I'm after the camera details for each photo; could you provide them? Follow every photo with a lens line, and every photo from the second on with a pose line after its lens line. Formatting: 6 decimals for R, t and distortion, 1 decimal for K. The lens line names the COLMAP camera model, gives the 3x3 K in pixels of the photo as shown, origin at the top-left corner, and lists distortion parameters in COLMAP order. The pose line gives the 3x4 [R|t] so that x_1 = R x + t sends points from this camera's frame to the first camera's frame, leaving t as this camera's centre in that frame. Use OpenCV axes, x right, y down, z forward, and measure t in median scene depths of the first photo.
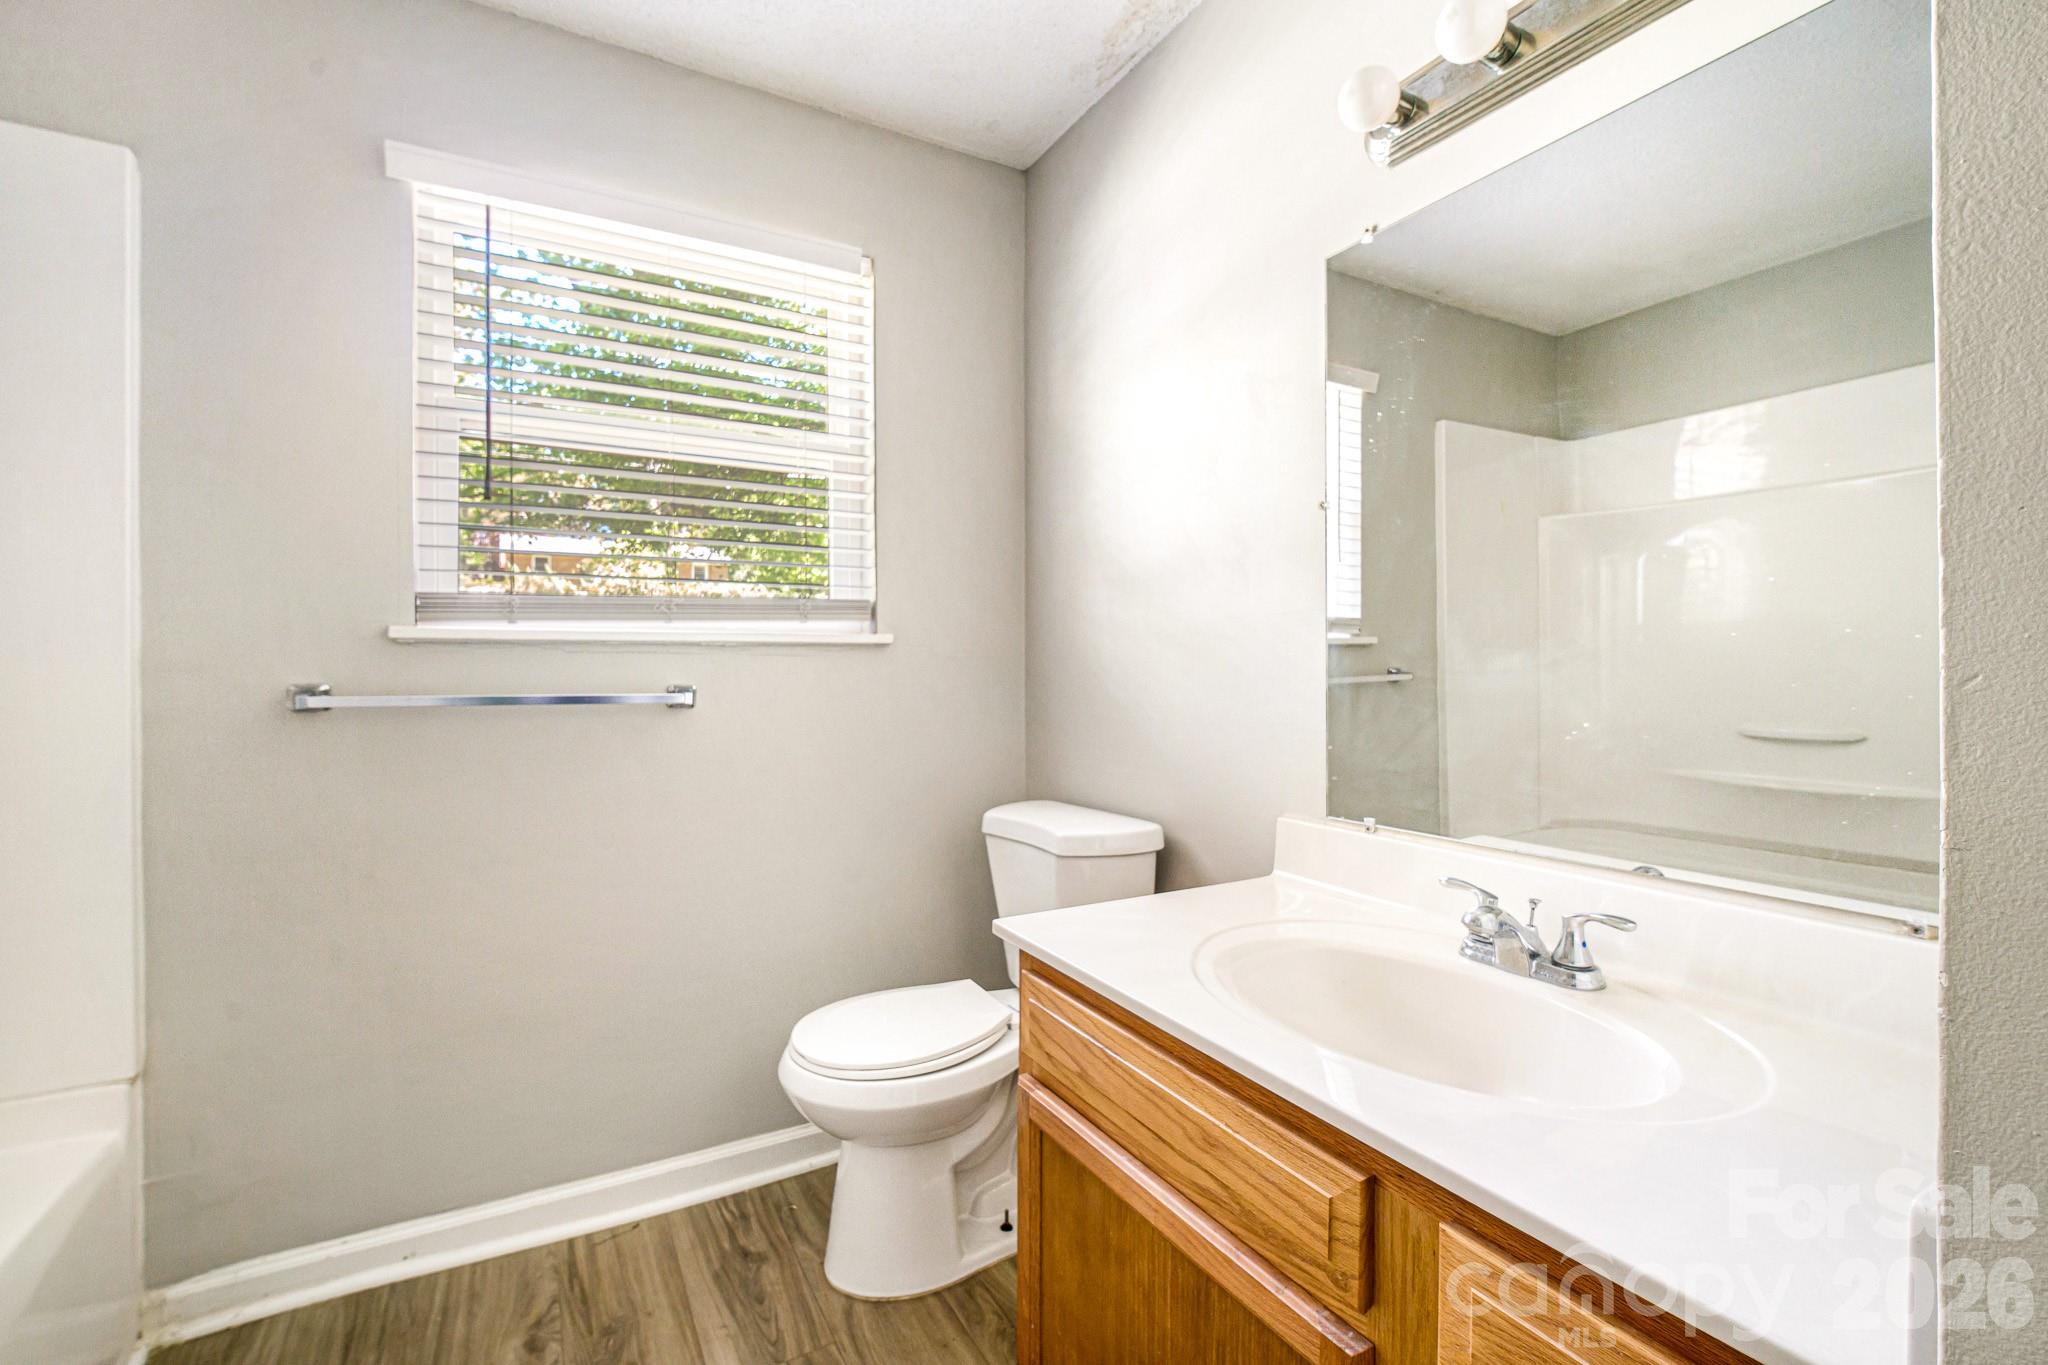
lens RADIAL K [[880.6, 0, 1021.3], [0, 880.6, 673.9], [0, 0, 1]] dist [-0.001180, -0.000132]
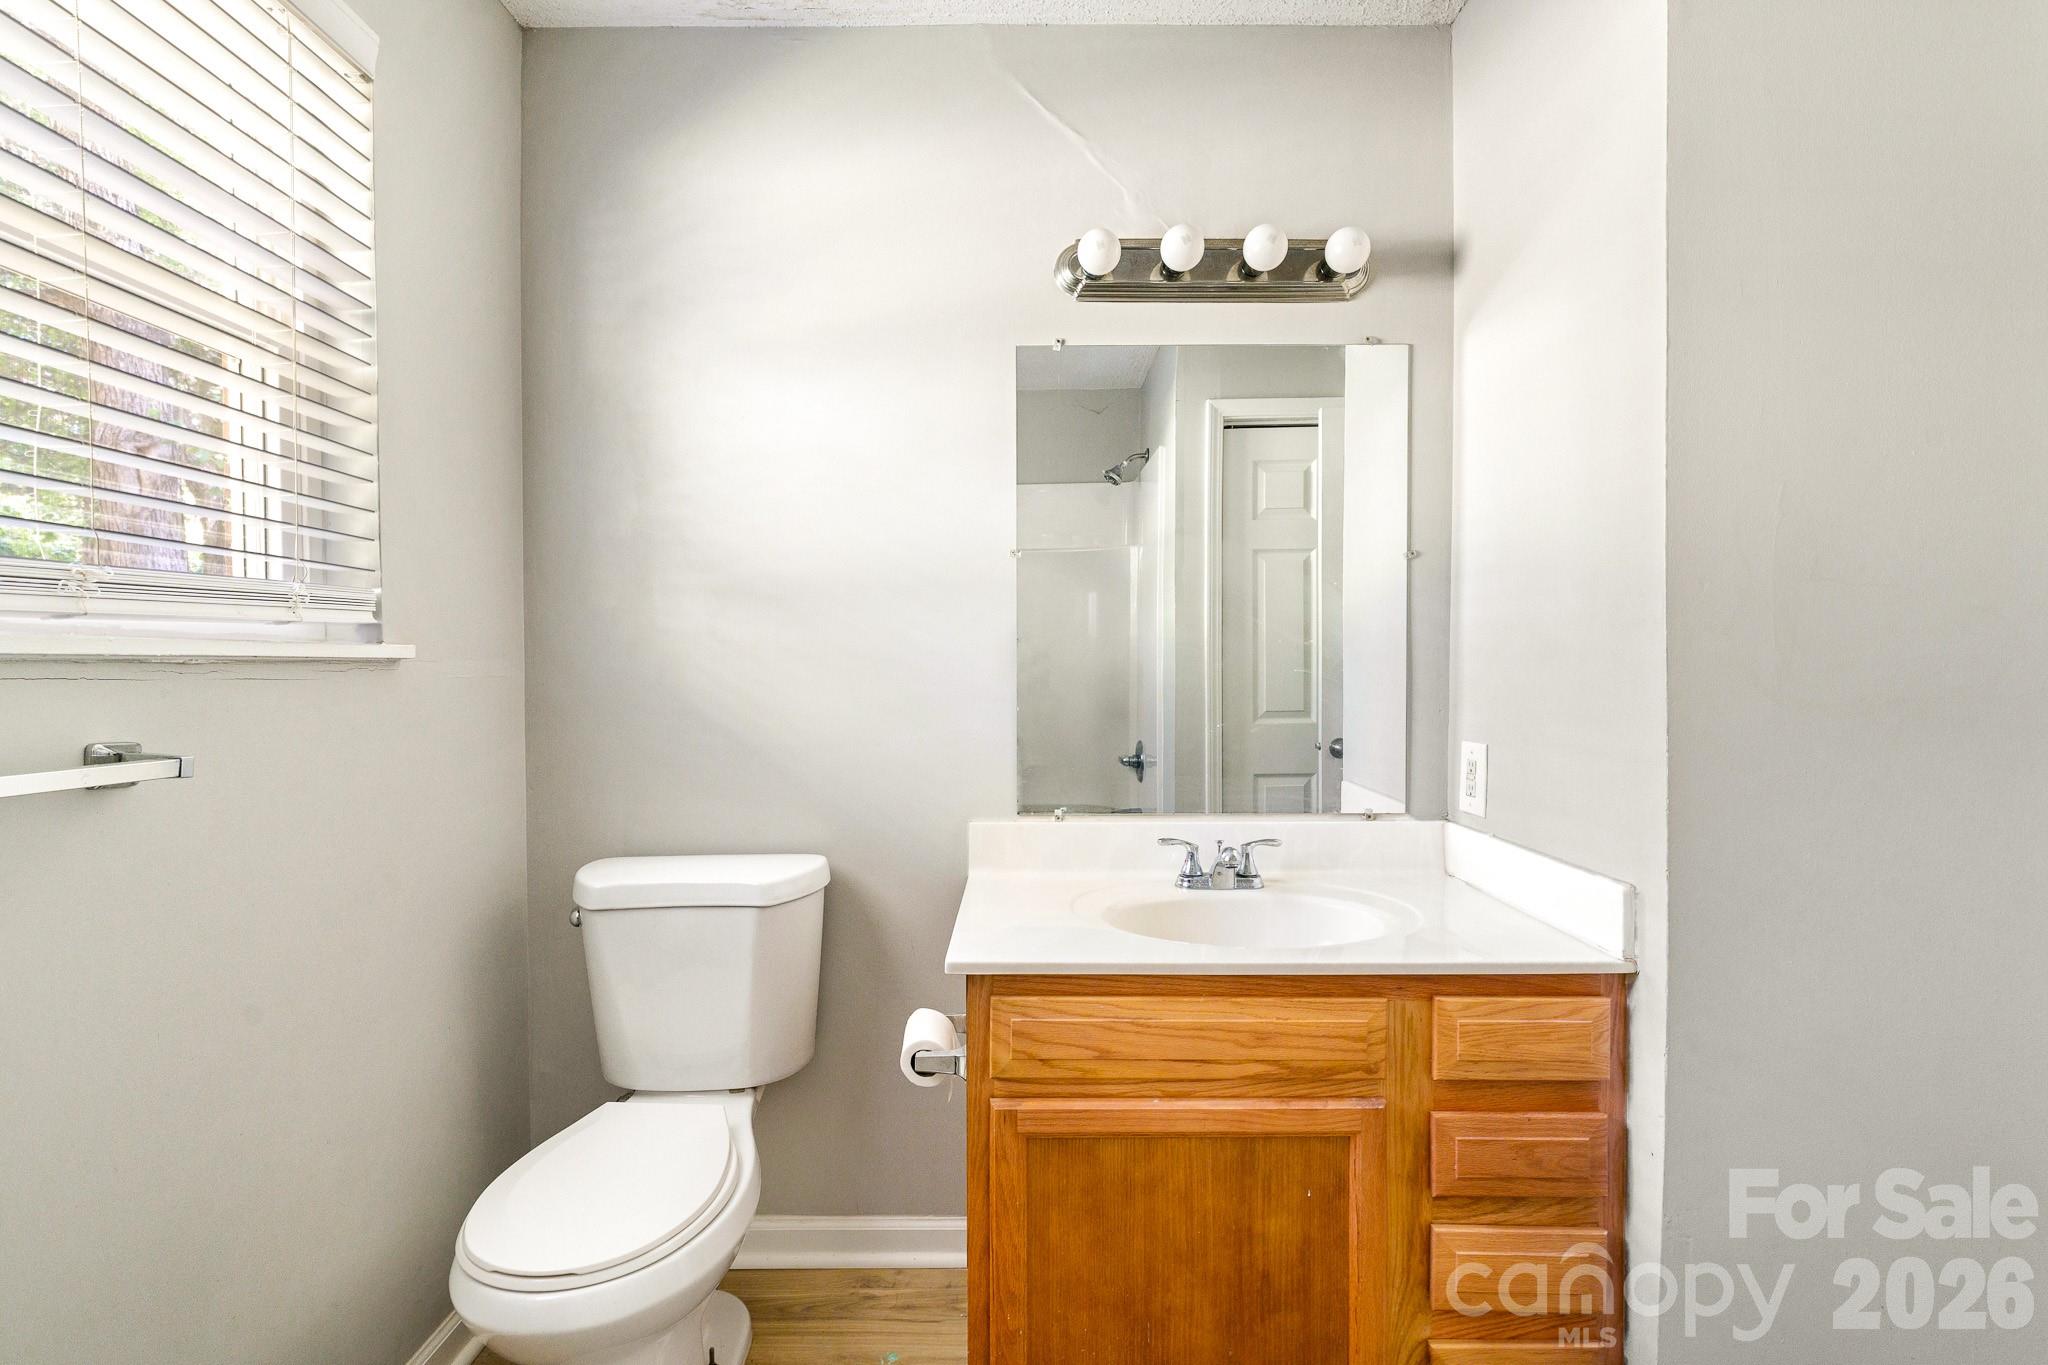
lens RADIAL K [[958.3, 0, 1024.0], [0, 958.3, 682.5], [0, 0, 1]] dist [-0.000761, -0.000200]
pose [[0.482907, -0.011122, 0.875601, -1.093106], [0.008332, 0.999932, 0.008107, -0.038473], [-0.875632, 0.003380, 0.482967, 0.506607]]
